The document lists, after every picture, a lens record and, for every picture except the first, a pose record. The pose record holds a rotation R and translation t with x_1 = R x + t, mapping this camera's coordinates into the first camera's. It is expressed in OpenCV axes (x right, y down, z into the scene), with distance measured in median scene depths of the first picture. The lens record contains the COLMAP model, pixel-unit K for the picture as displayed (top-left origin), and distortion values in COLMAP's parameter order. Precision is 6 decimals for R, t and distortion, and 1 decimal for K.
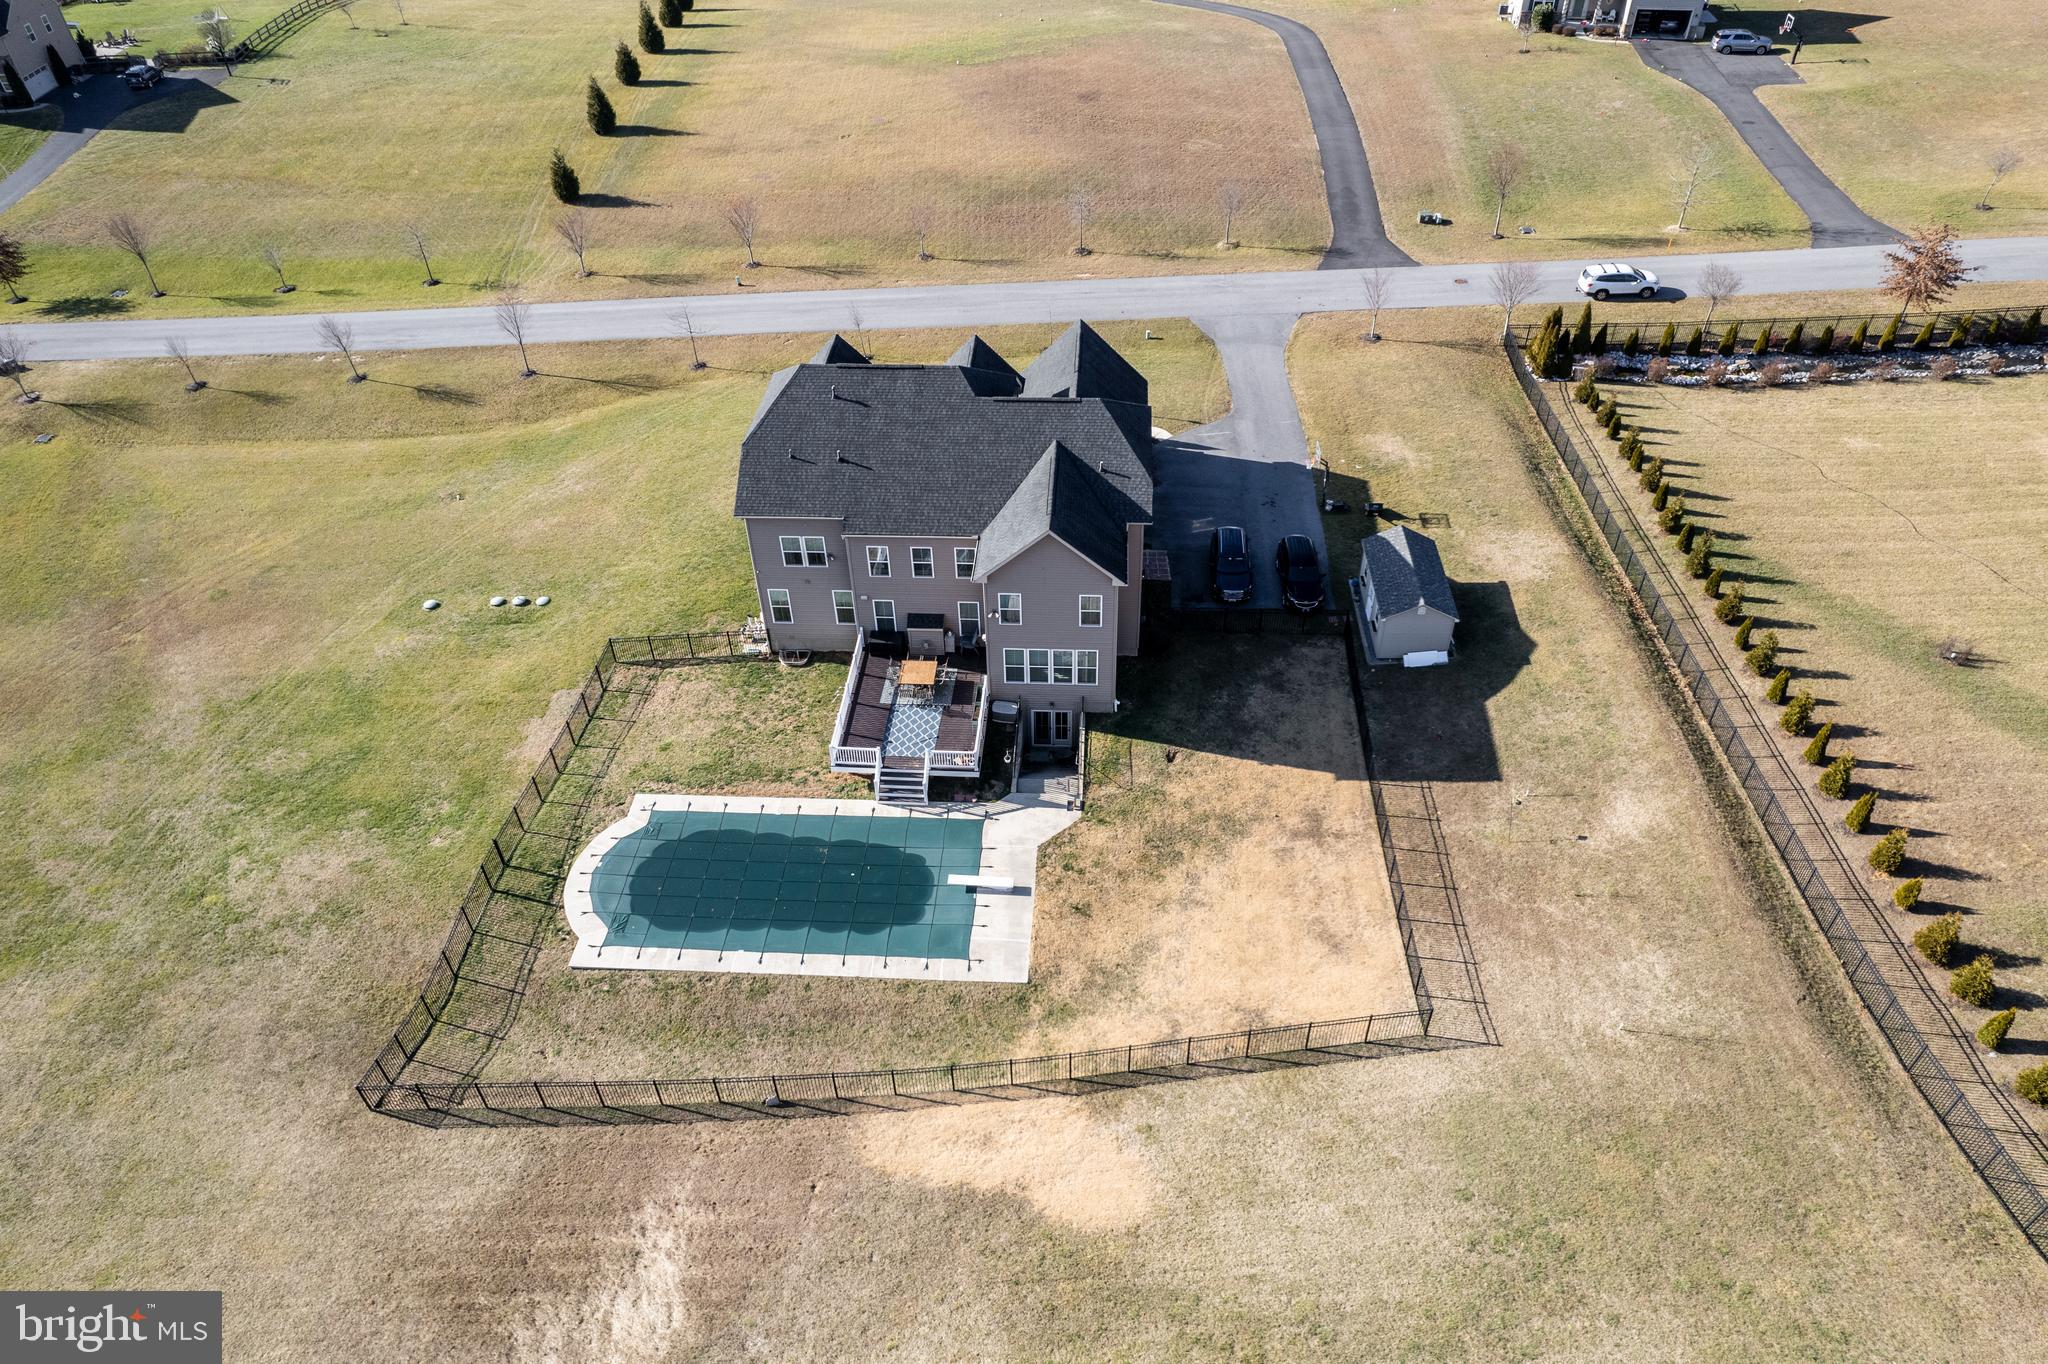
lens RADIAL K [[1375.1, 0, 1024.0], [0, 1375.1, 682.0], [0, 0, 1]] dist [-0.072161, 0.070788]
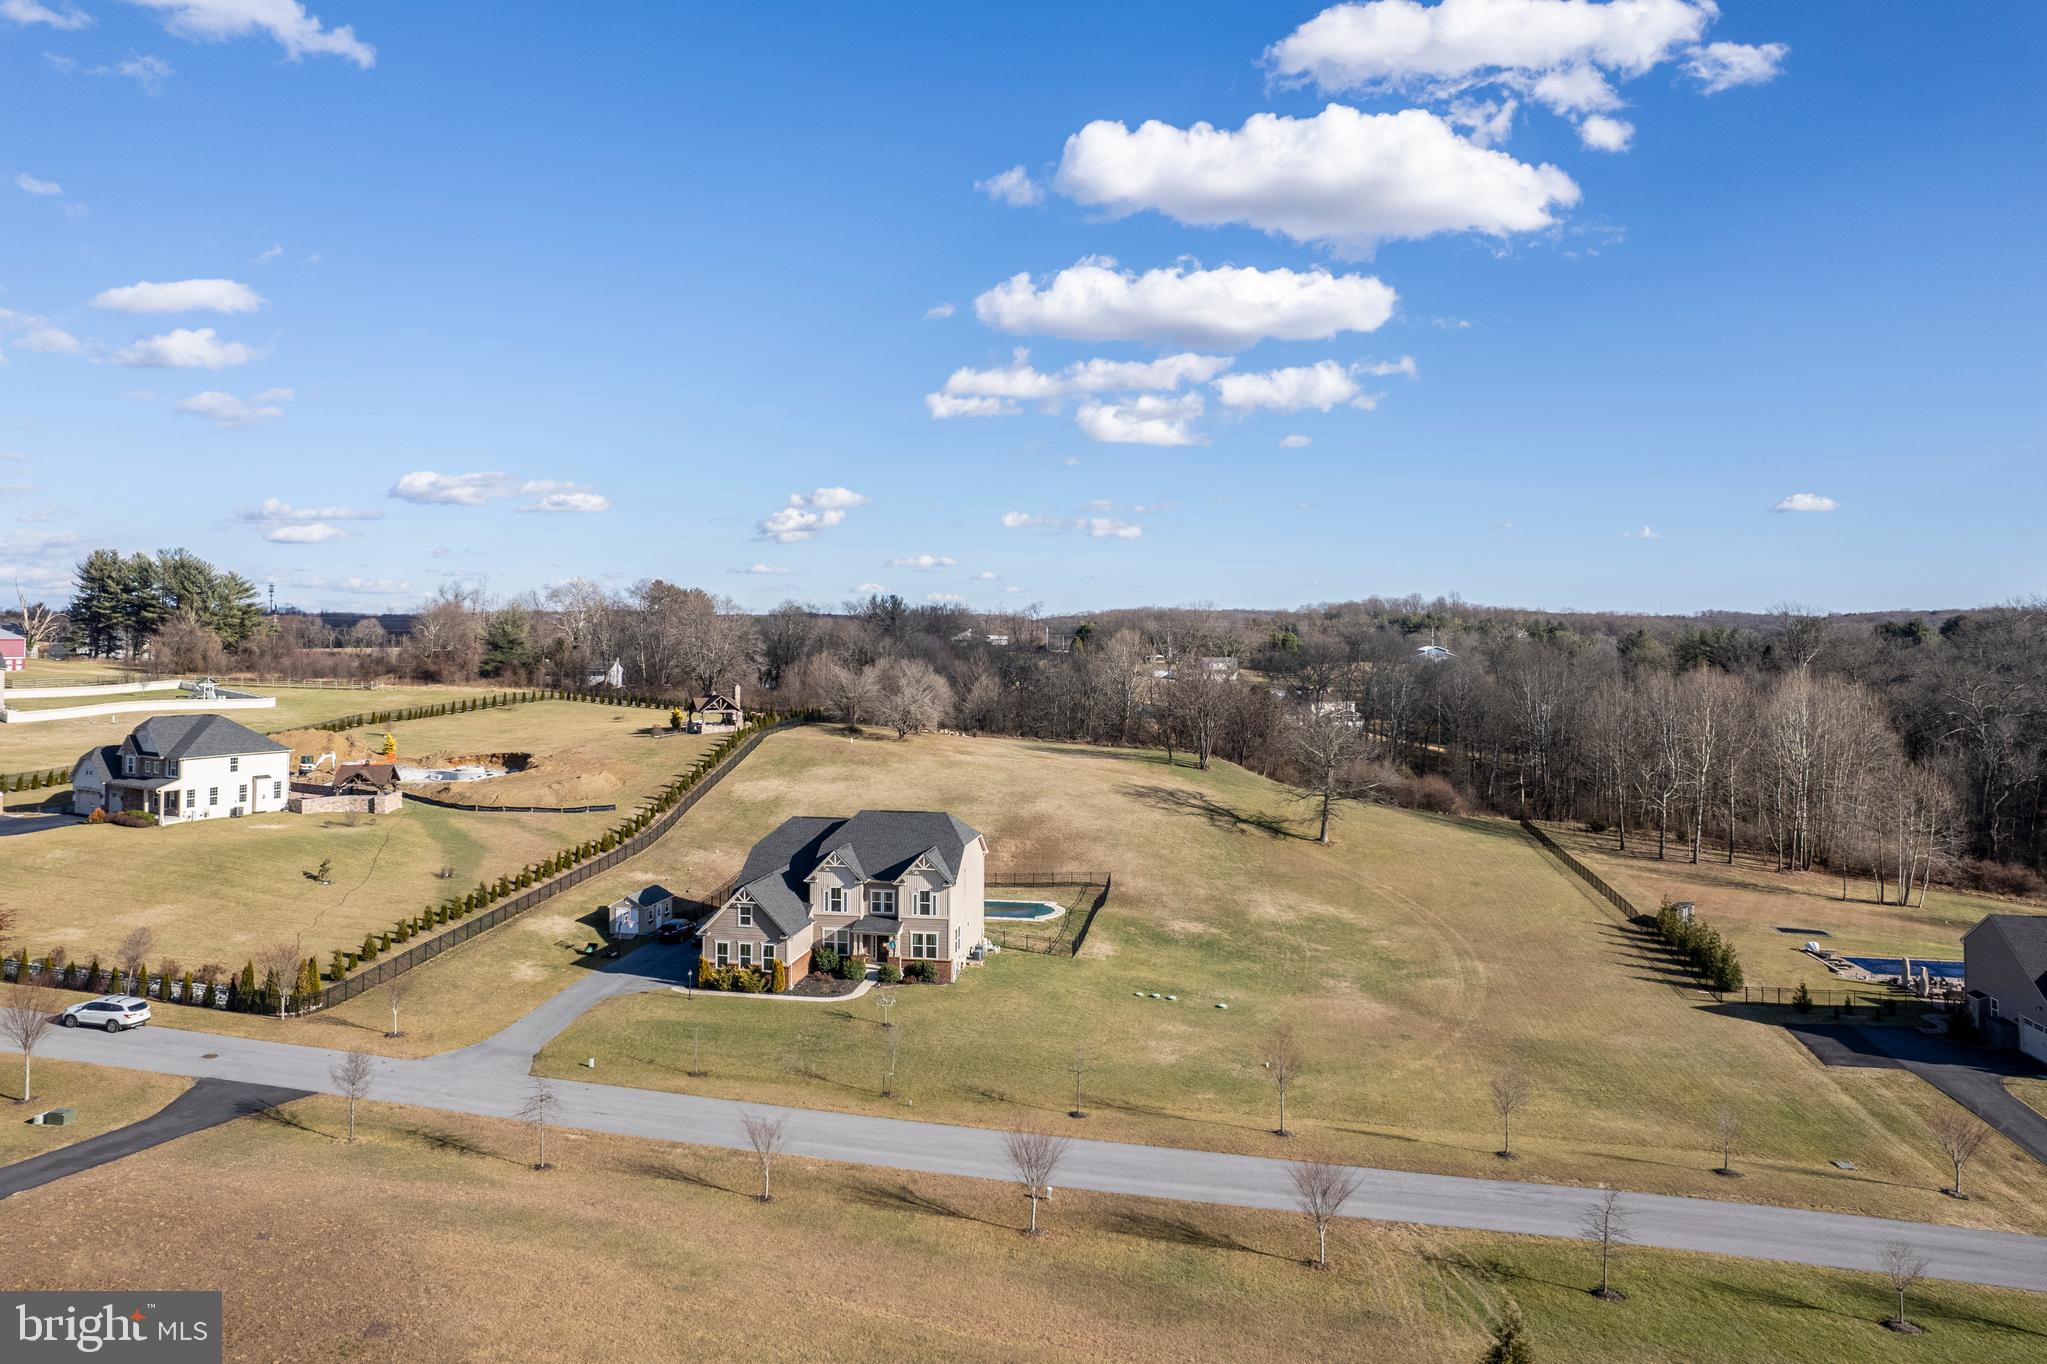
lens RADIAL K [[1368.7, 0, 1023.2], [0, 1368.7, 610.1], [0, 0, 1]] dist [-0.070467, 0.057613]
pose [[-0.994888, 0.021369, 0.098694, -0.432076], [0.078458, 0.778865, 0.622265, -1.498413], [-0.063572, 0.626828, -0.776560, 2.149219]]
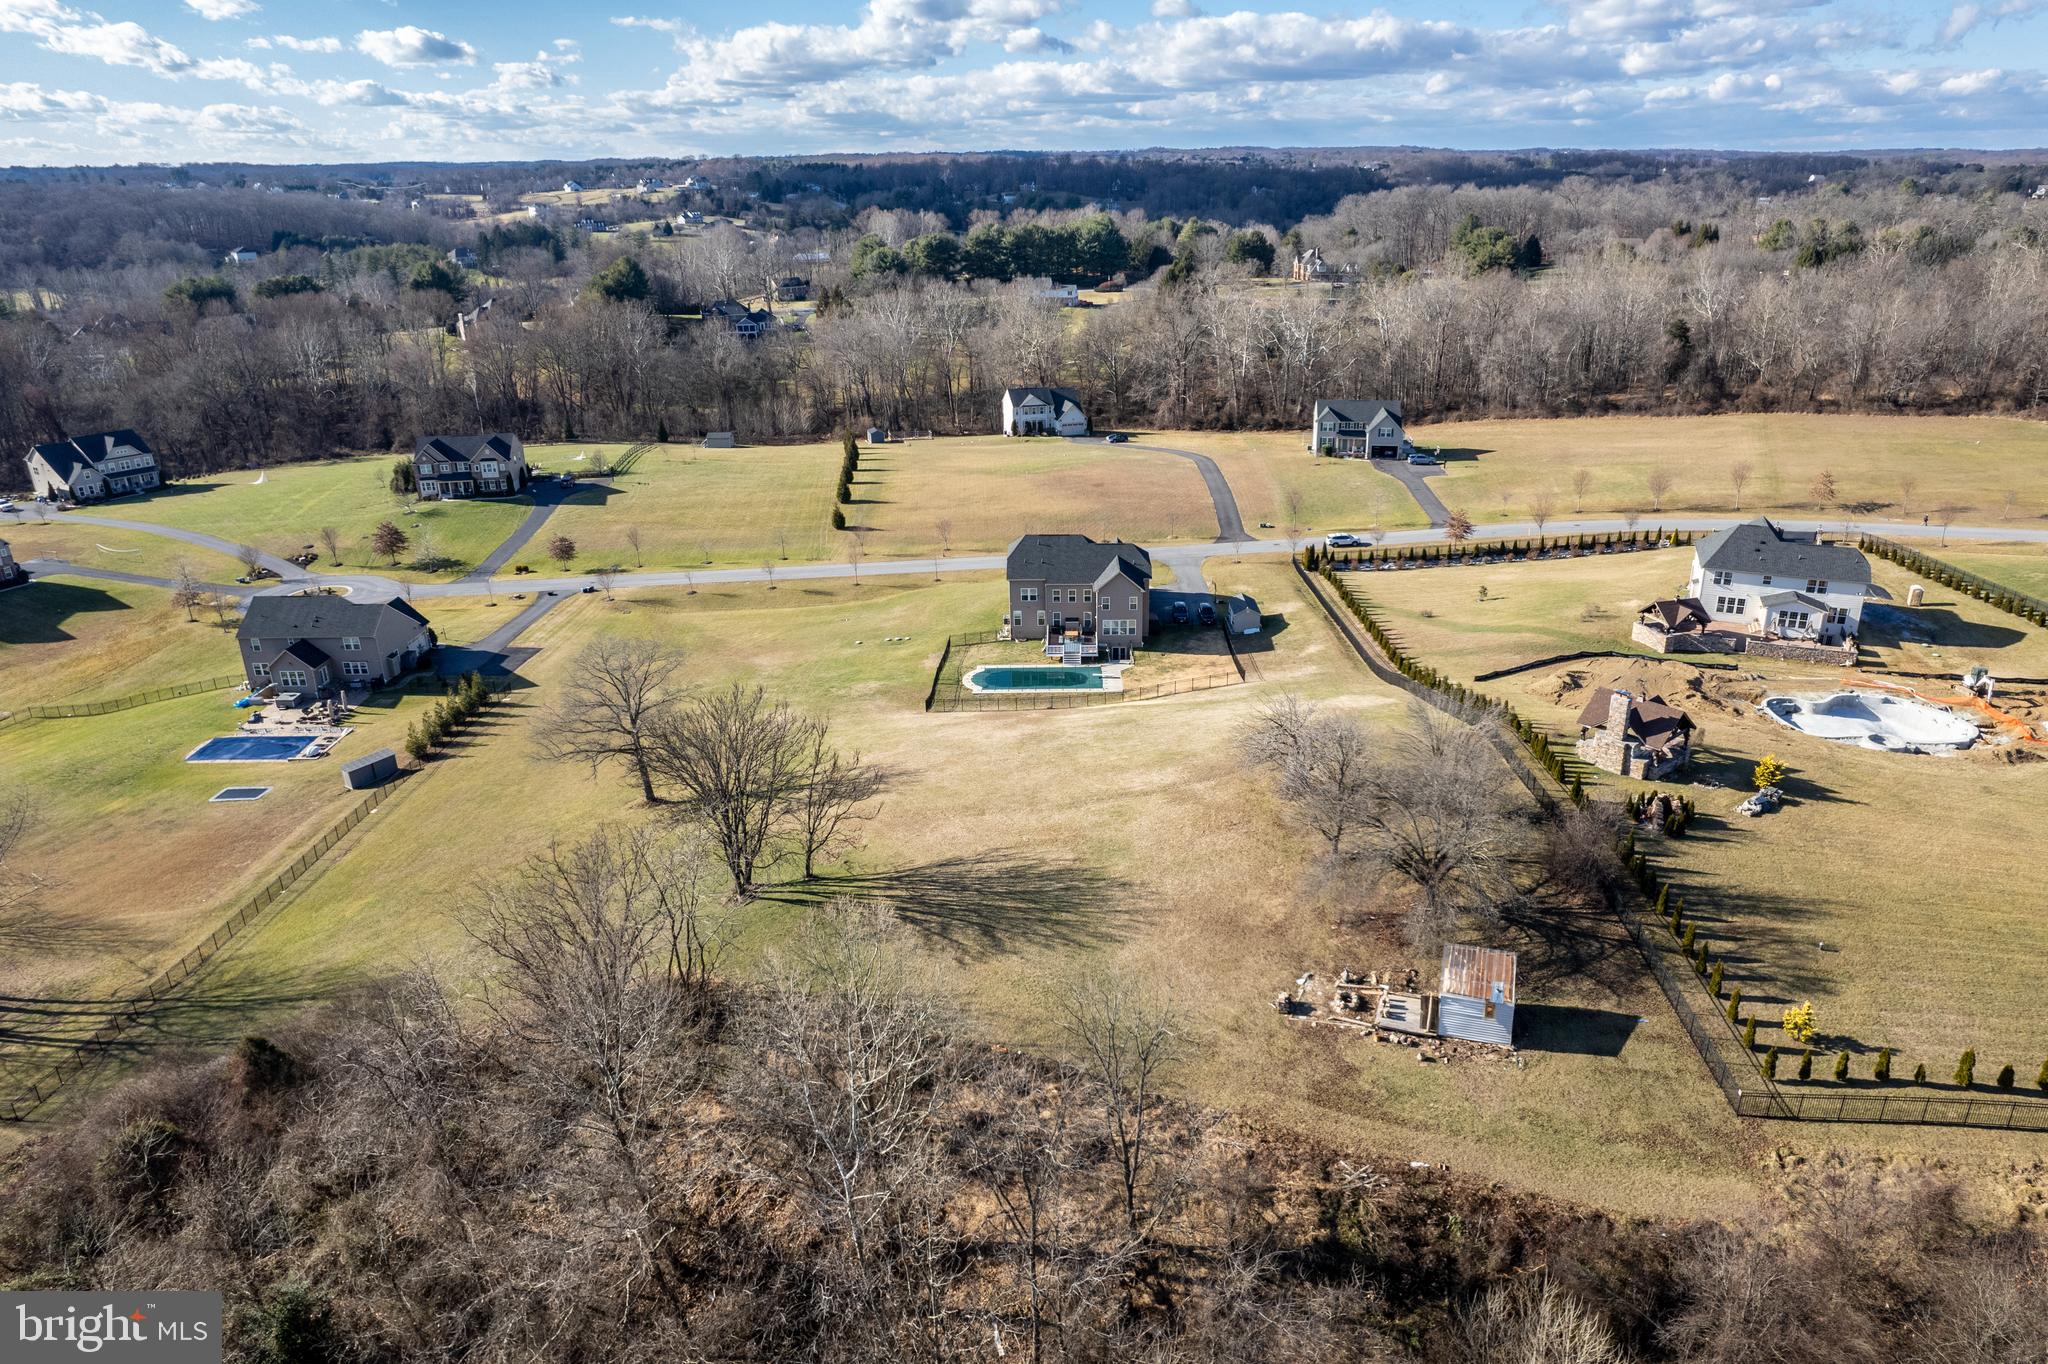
lens RADIAL K [[1375.1, 0, 1024.0], [0, 1375.1, 682.0], [0, 0, 1]] dist [-0.072161, 0.070788]
pose [[0.999248, -0.003712, 0.038609, -0.271885], [0.015965, 0.946540, -0.322191, 0.950610], [-0.035349, 0.322565, 0.945887, -1.557313]]
